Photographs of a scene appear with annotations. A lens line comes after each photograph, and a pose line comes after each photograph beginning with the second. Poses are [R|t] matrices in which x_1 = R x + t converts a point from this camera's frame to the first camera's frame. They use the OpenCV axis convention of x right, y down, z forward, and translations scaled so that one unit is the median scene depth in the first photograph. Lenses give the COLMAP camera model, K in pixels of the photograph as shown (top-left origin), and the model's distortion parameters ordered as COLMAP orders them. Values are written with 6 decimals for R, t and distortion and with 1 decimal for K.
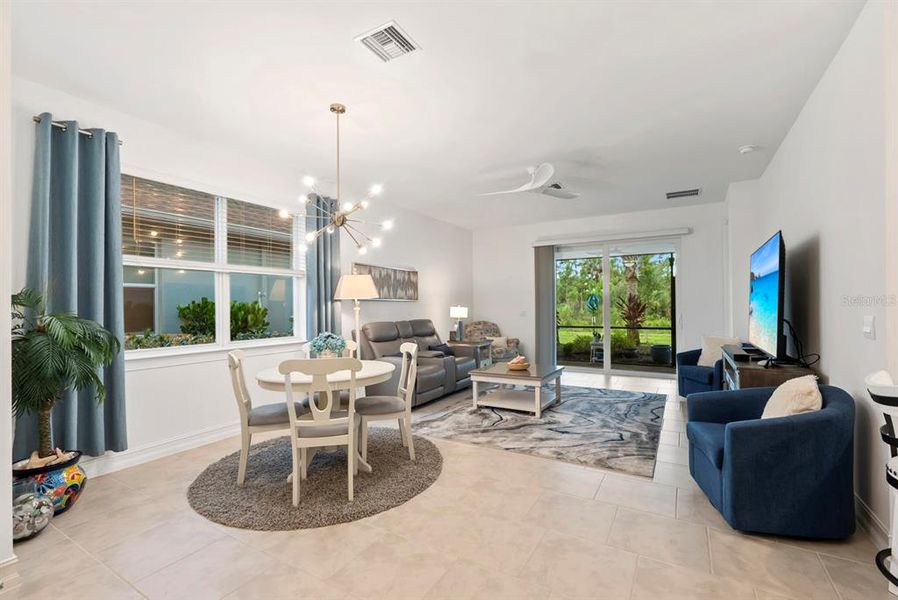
lens RADIAL K [[400.2, 0, 447.5], [0, 400.2, 301.6], [0, 0, 1]] dist [0.006978, -0.000833]
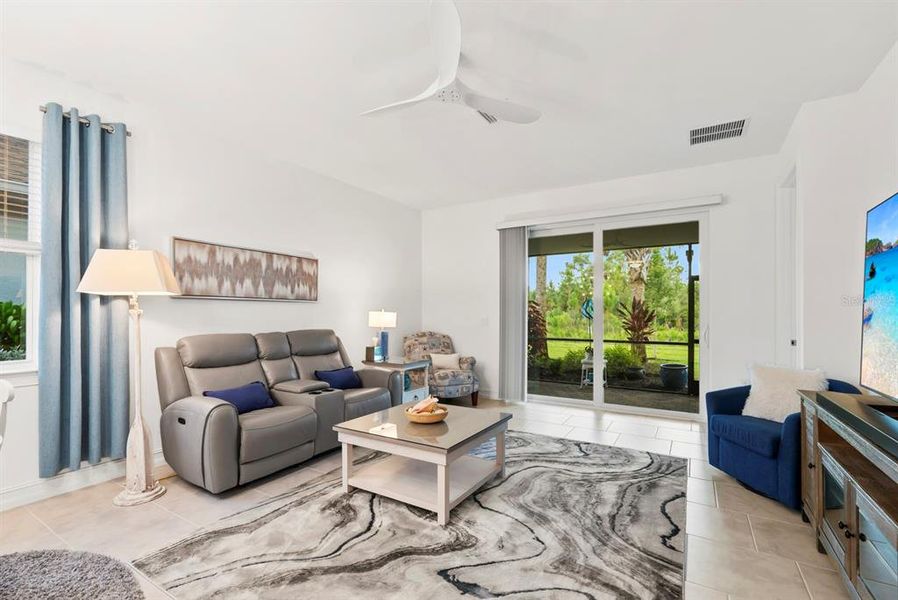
lens RADIAL K [[400.2, 0, 449.2], [0, 400.2, 312.7], [0, 0, 1]] dist [0.006978, -0.000833]
pose [[0.999863, 0.008994, -0.013863, 0.220075], [-0.008869, 0.999919, 0.009115, 0.010708], [0.013943, -0.008991, 0.999862, 0.444825]]
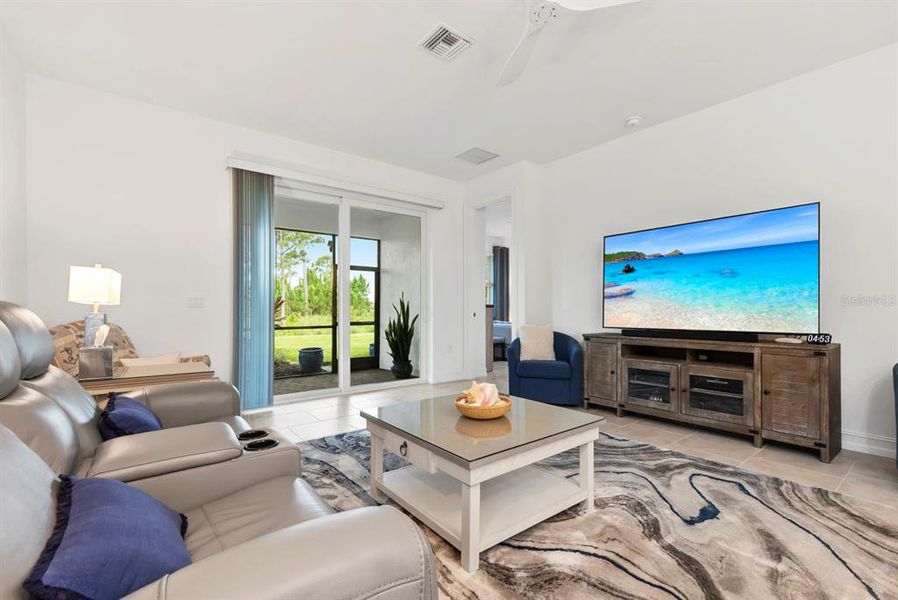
lens RADIAL K [[400.2, 0, 450.4], [0, 400.2, 306.4], [0, 0, 1]] dist [0.006978, -0.000833]
pose [[0.353347, 0.011421, 0.935423, -0.241786], [-0.010629, 0.999910, -0.008194, 0.057080], [-0.935432, -0.007047, 0.353436, 0.906153]]
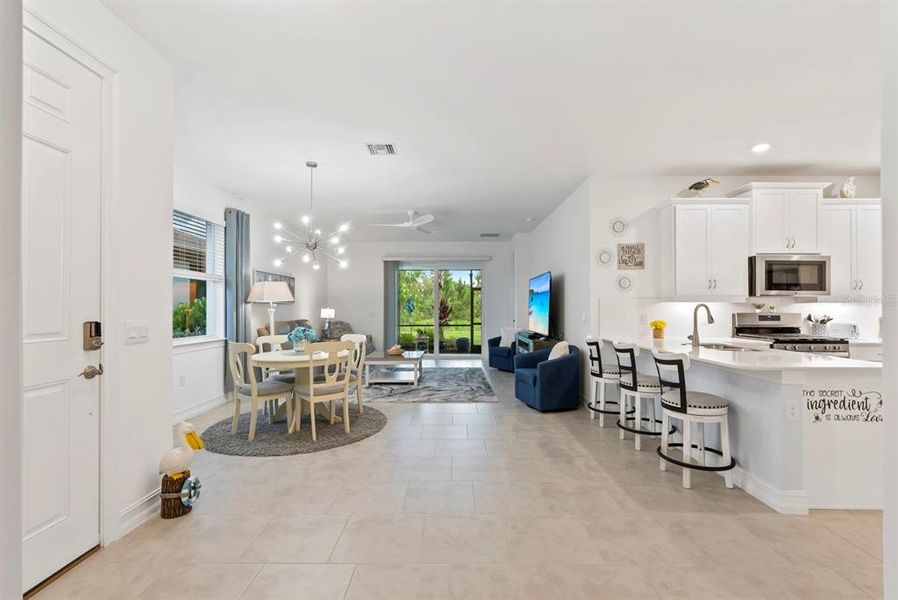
lens RADIAL K [[400.2, 0, 450.4], [0, 400.2, 301.6], [0, 0, 1]] dist [0.006978, -0.000833]
pose [[0.864685, 0.014118, 0.502116, -0.360125], [-0.011386, 0.999899, -0.008506, -0.002541], [-0.502185, 0.001638, 0.864759, -0.282789]]
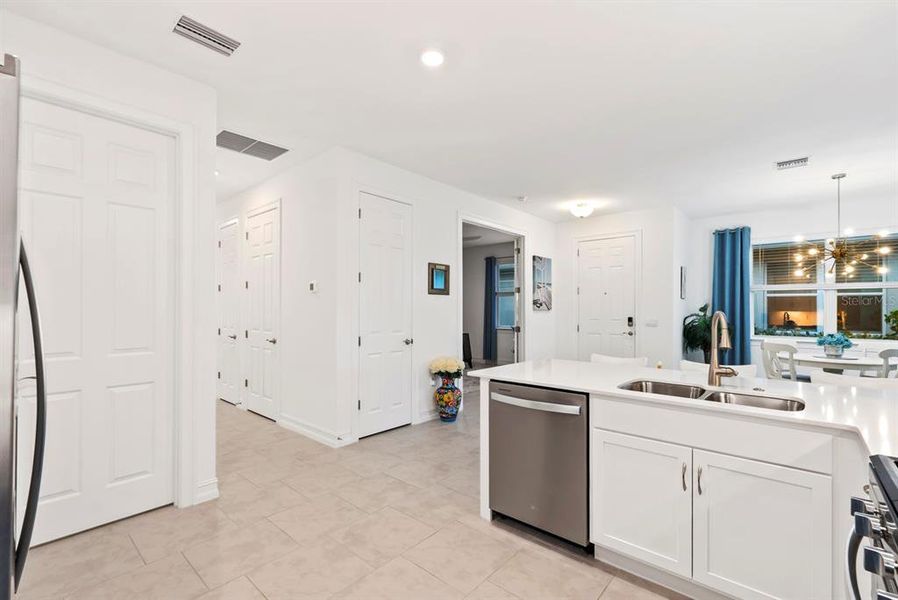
lens RADIAL K [[400.2, 0, 455.3], [0, 400.2, 300.5], [0, 0, 1]] dist [0.006978, -0.000833]
pose [[-0.192588, 0.000477, -0.981280, 0.919122], [0.002510, 0.999997, -0.000007, -0.024377], [0.981276, -0.002464, -0.192589, -0.051654]]
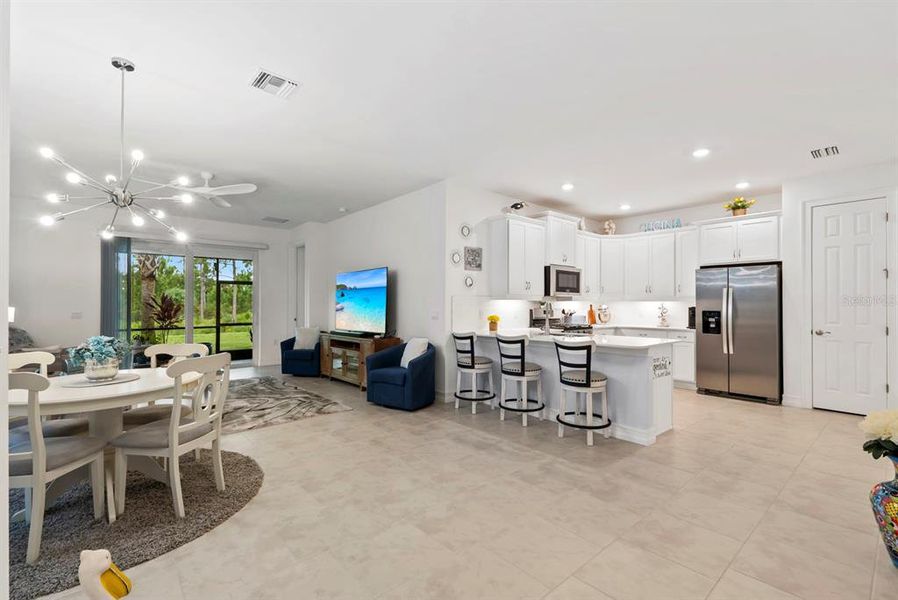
lens RADIAL K [[400.2, 0, 451.7], [0, 400.2, 300.3], [0, 0, 1]] dist [0.006978, -0.000833]
pose [[0.313569, 0.020049, 0.949354, -0.552770], [-0.012682, 0.999776, -0.016925, 0.007434], [-0.949481, -0.006732, 0.313753, 0.060247]]
